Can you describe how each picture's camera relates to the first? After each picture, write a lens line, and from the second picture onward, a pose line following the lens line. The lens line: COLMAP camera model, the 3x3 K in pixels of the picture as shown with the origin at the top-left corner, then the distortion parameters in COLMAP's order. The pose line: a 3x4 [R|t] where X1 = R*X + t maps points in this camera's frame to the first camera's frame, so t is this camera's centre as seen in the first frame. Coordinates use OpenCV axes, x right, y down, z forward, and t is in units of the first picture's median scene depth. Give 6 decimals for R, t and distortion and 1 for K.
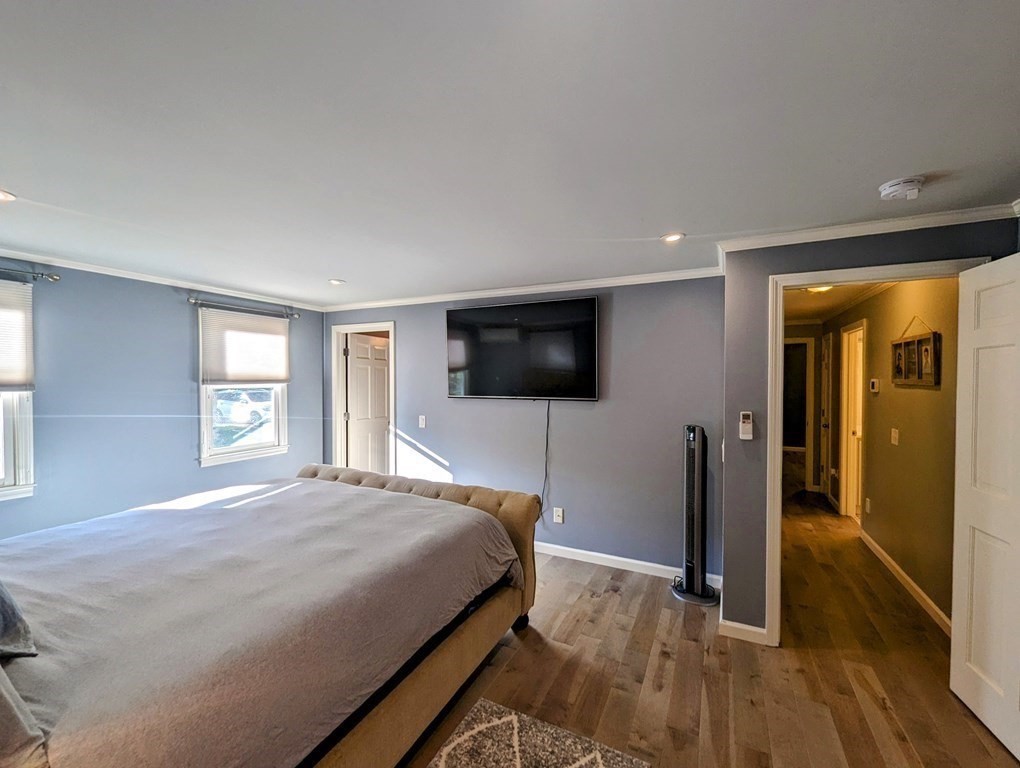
lens RADIAL K [[429.4, 0, 507.2], [0, 429.4, 384.4], [0, 0, 1]] dist [-0.000031, -0.000751]
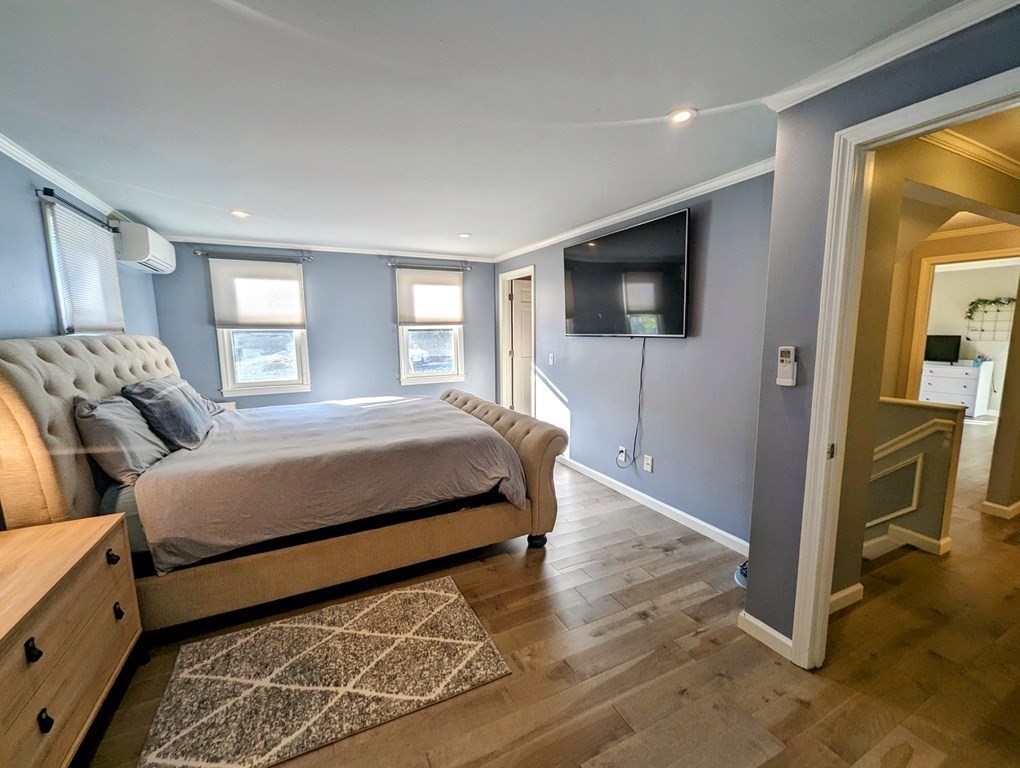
lens RADIAL K [[429.4, 0, 505.7], [0, 429.4, 385.3], [0, 0, 1]] dist [-0.000031, -0.000751]
pose [[0.794077, 0.069686, -0.603810, 0.484380], [0.002886, 0.992963, 0.118394, 0.032940], [0.607811, -0.095756, 0.788287, 0.121868]]
